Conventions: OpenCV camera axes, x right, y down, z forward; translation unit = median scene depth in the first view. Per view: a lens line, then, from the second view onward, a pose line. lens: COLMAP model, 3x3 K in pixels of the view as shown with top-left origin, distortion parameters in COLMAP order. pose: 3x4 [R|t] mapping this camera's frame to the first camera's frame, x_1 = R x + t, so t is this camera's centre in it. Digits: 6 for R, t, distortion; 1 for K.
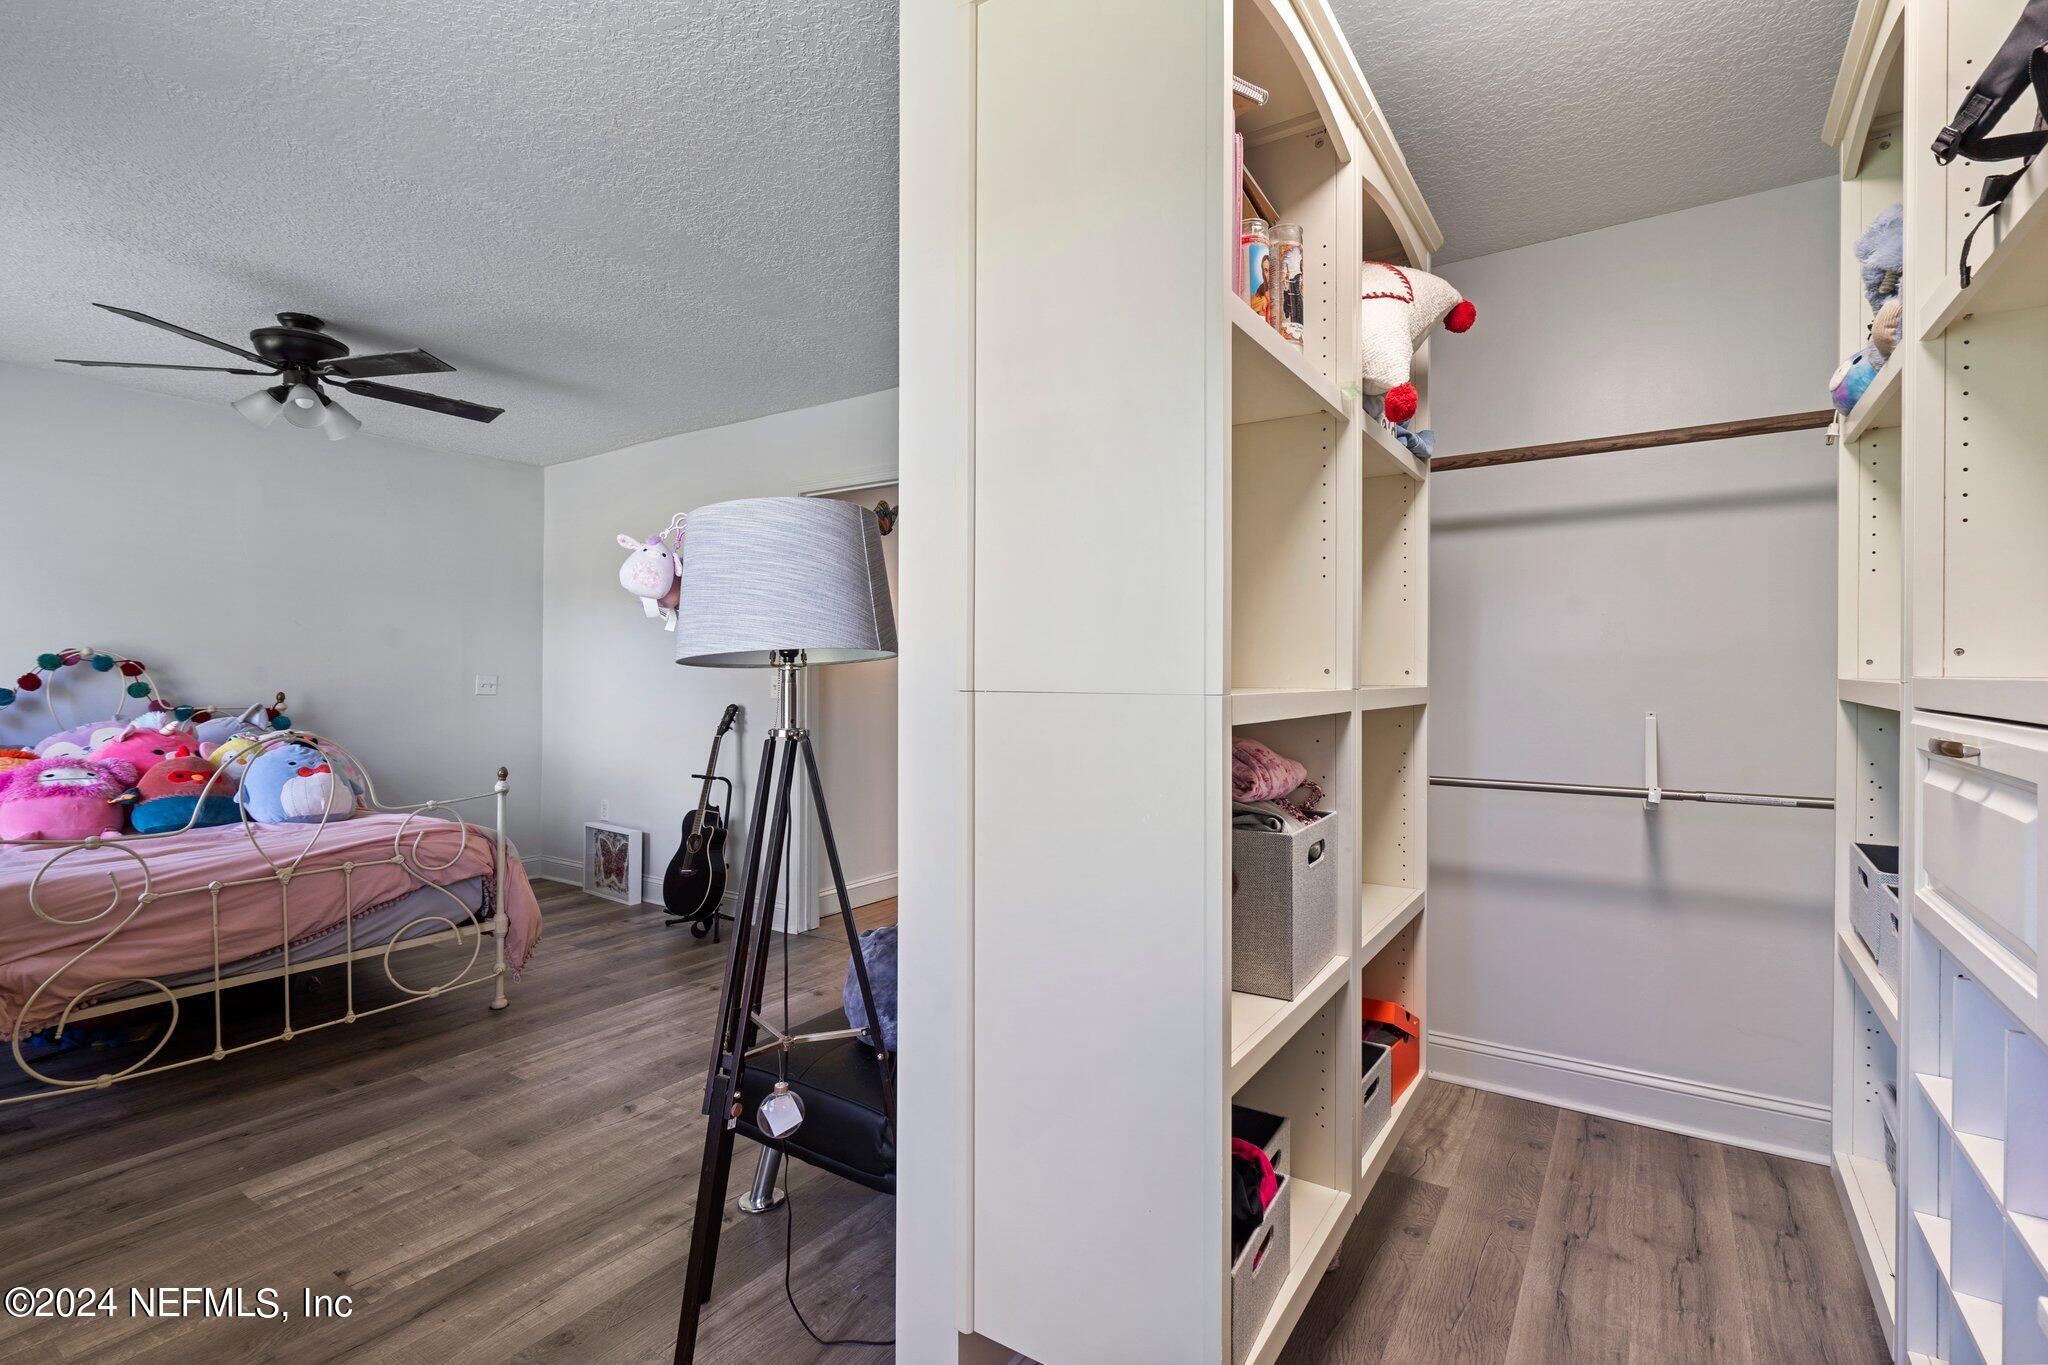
lens RADIAL K [[931.4, 0, 1015.3], [0, 931.4, 674.9], [0, 0, 1]] dist [-0.000603, 0.001238]
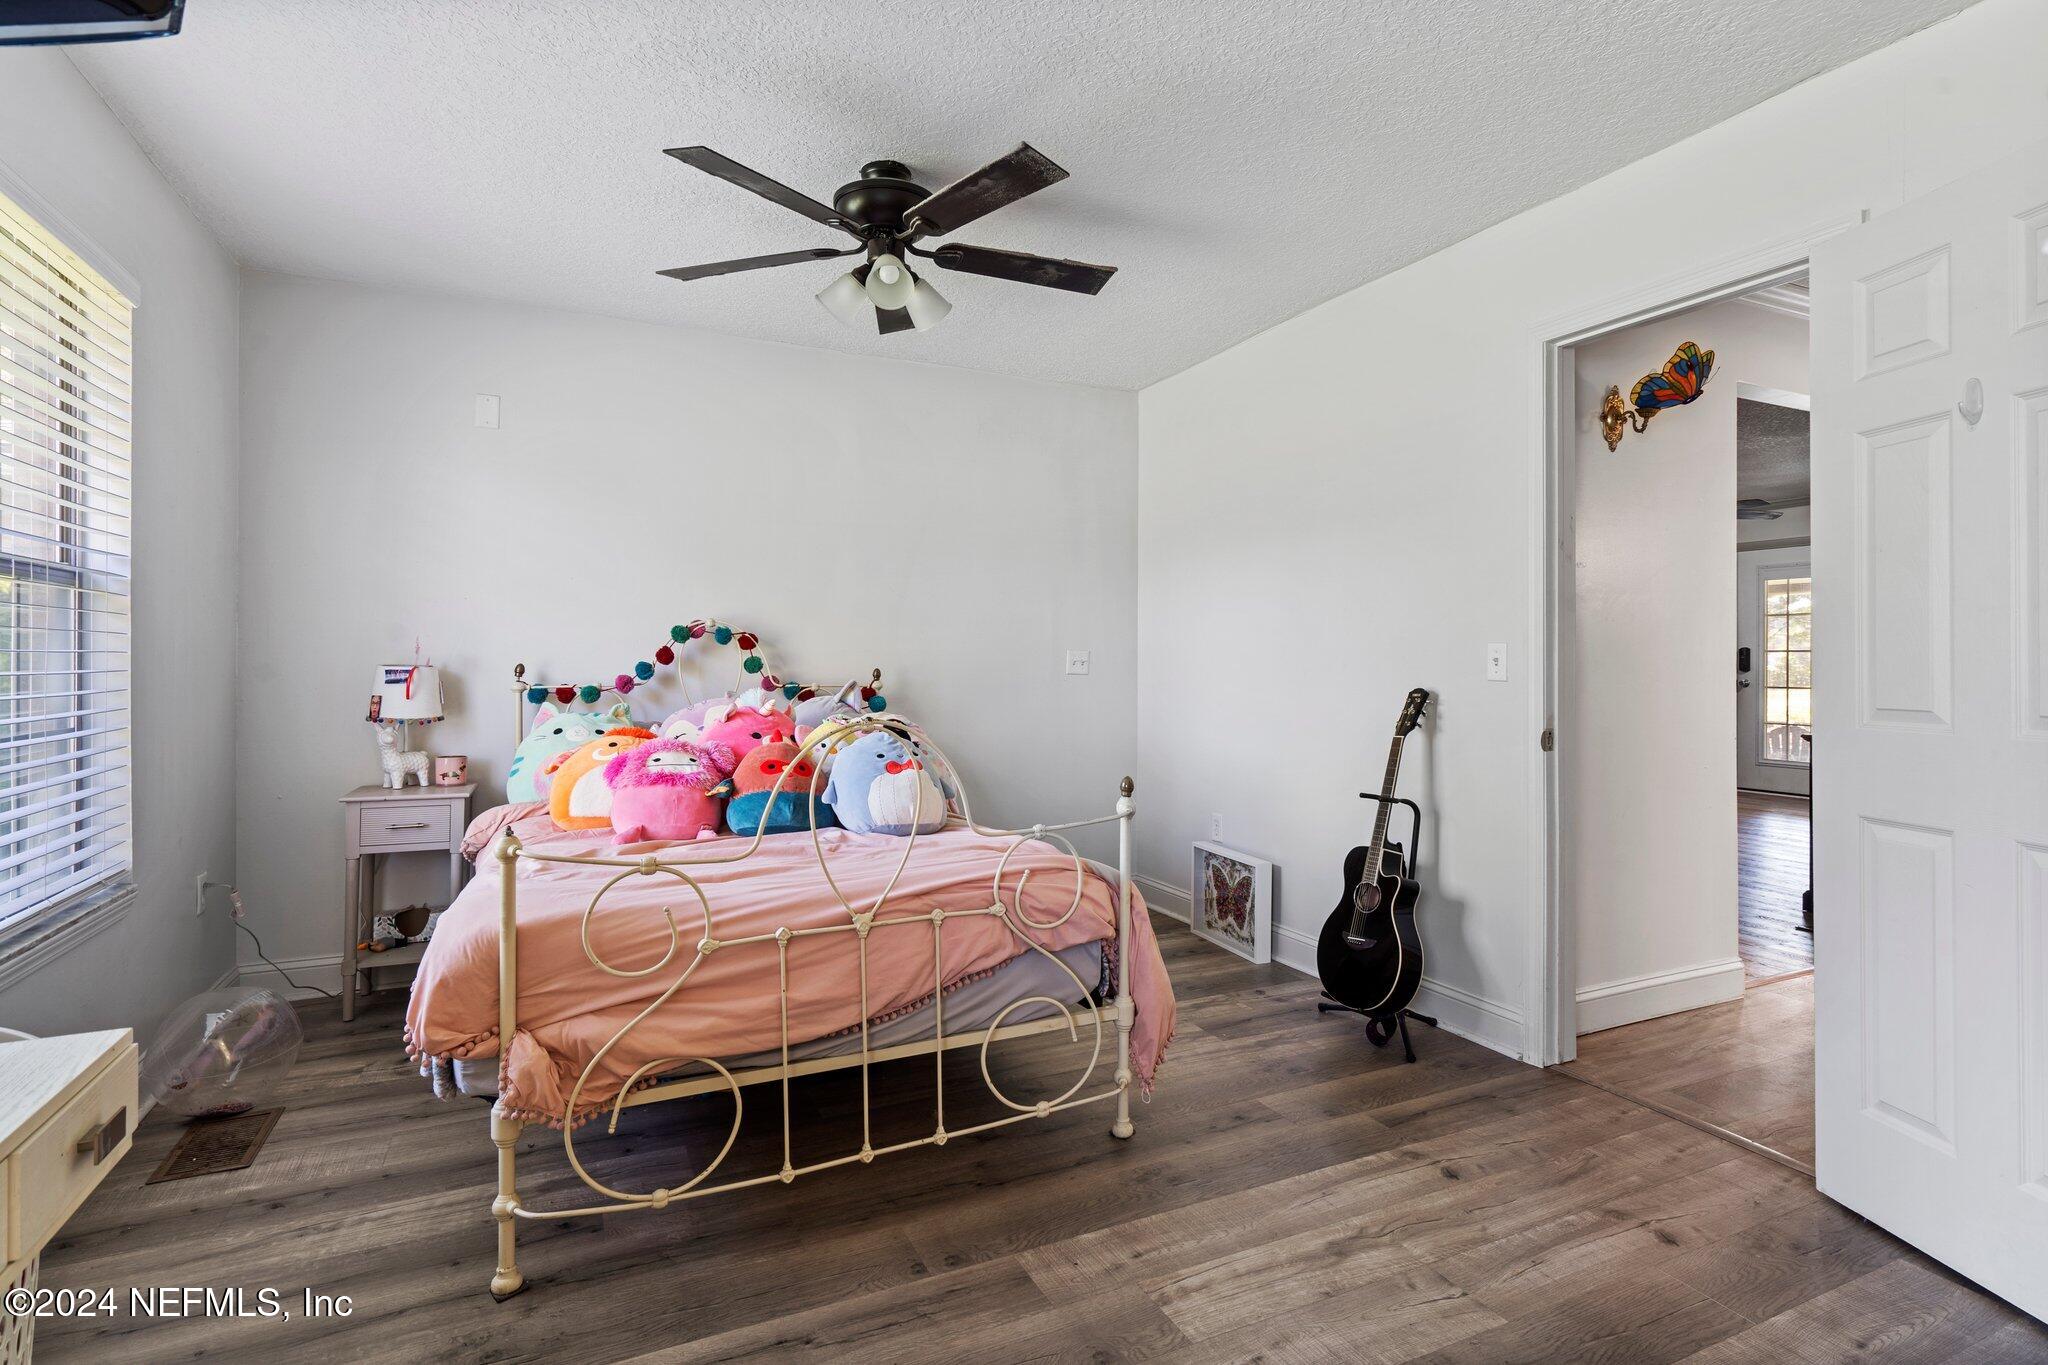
lens RADIAL K [[985.2, 0, 1028.0], [0, 985.2, 671.4], [0, 0, 1]] dist [0.000624, 0.000607]
pose [[0.859565, 0.002596, -0.511021, -0.258304], [0.002152, 0.999960, 0.008699, 0.017948], [0.511023, -0.008577, 0.859524, 0.368950]]
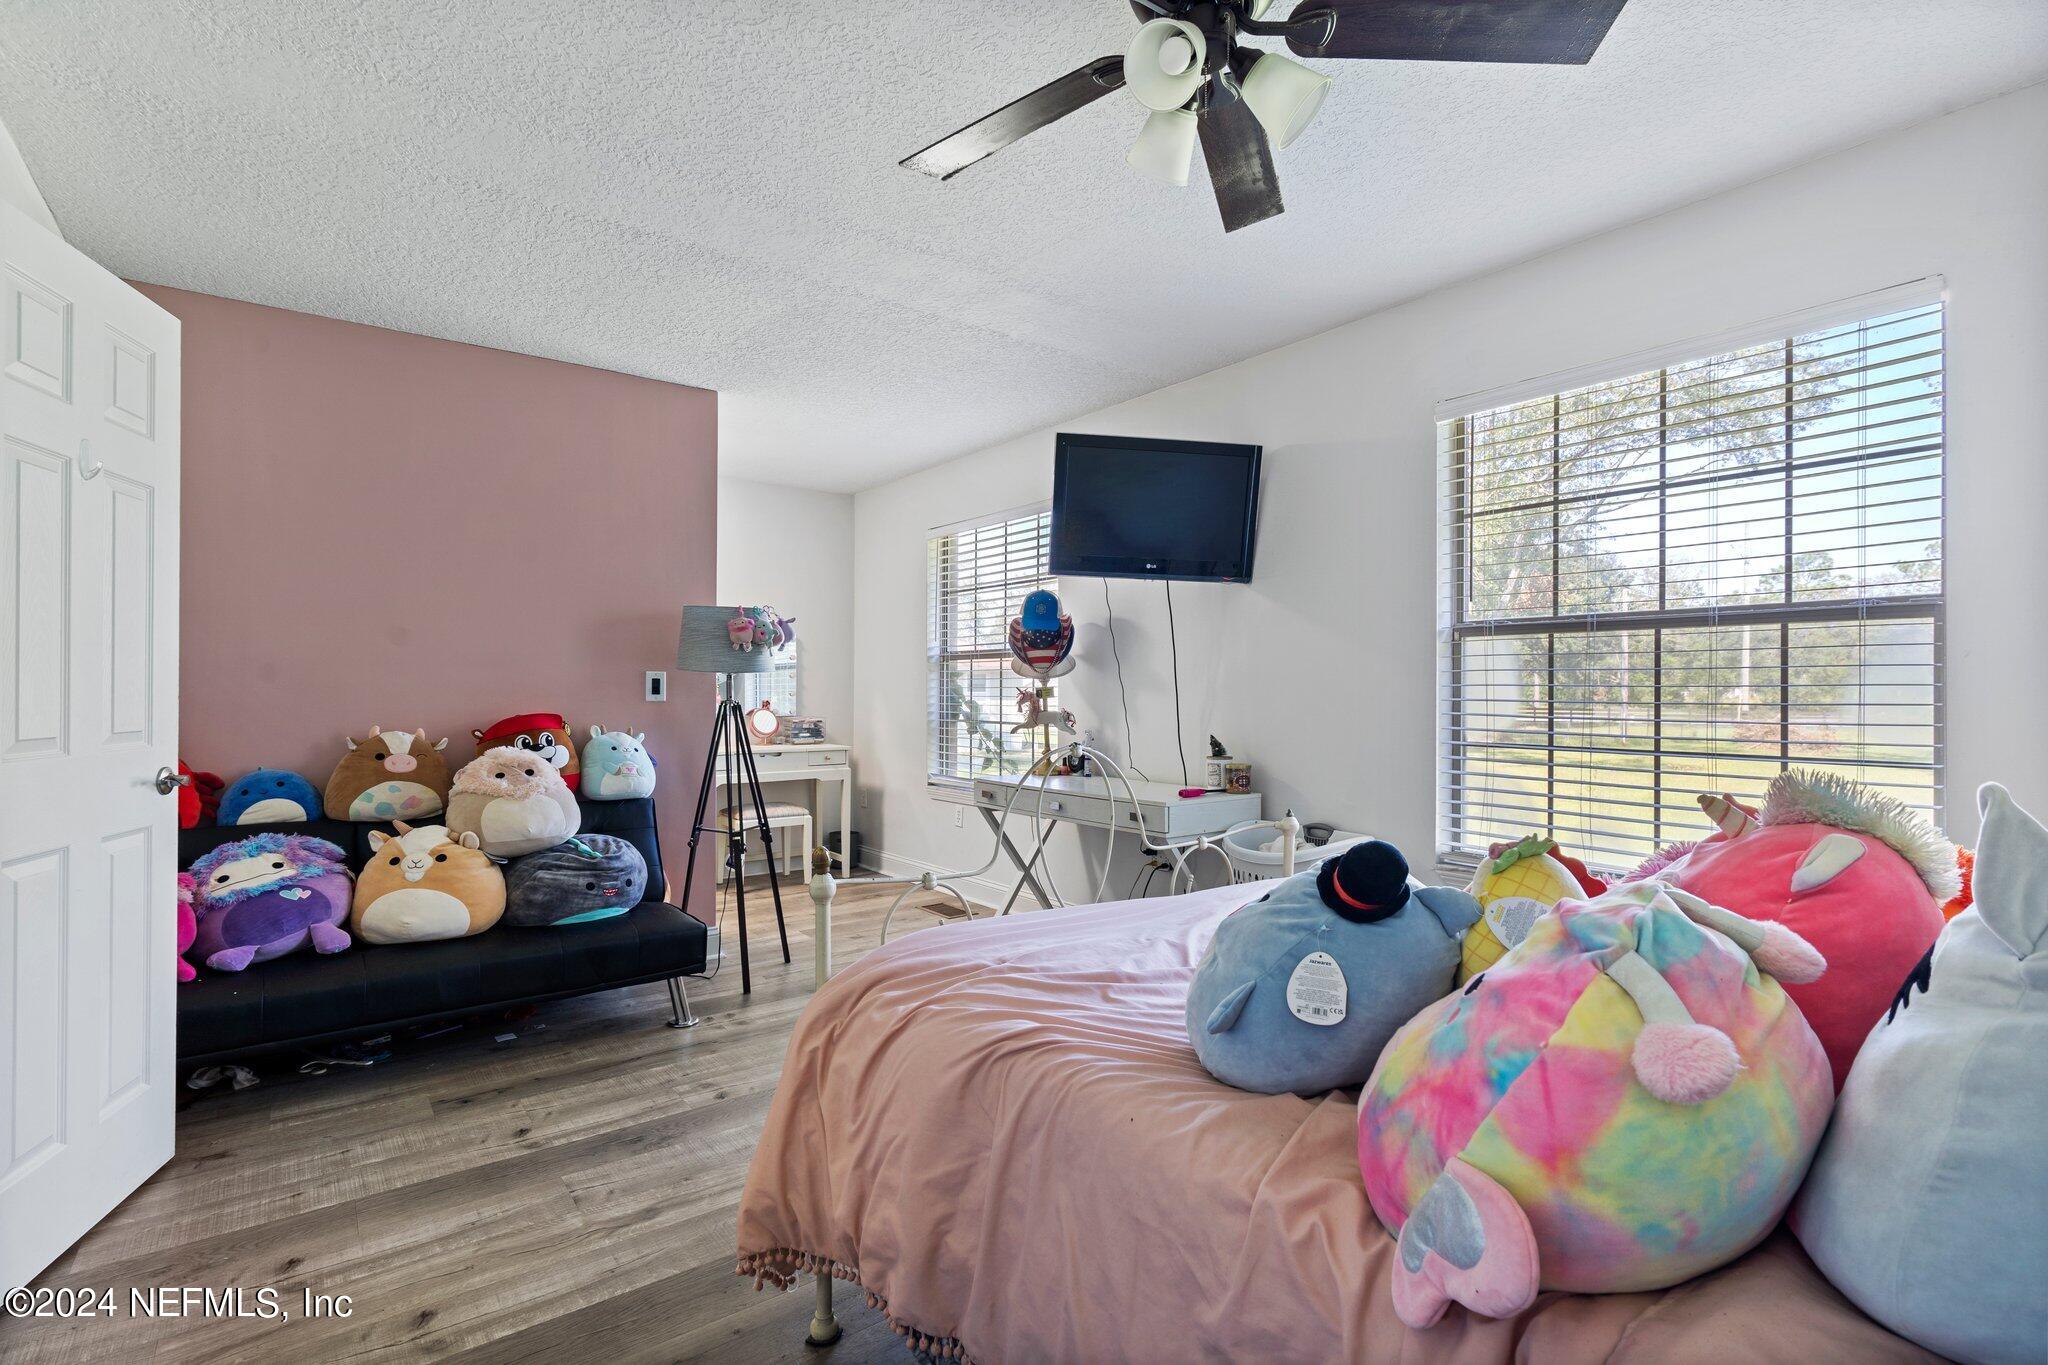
lens RADIAL K [[931.4, 0, 1021.7], [0, 931.4, 687.6], [0, 0, 1]] dist [-0.000603, 0.001238]
pose [[-0.948846, -0.002984, 0.315725, -0.832667], [-0.004718, 0.999978, -0.004729, 0.018236], [-0.315704, -0.005977, -0.948839, 1.483736]]
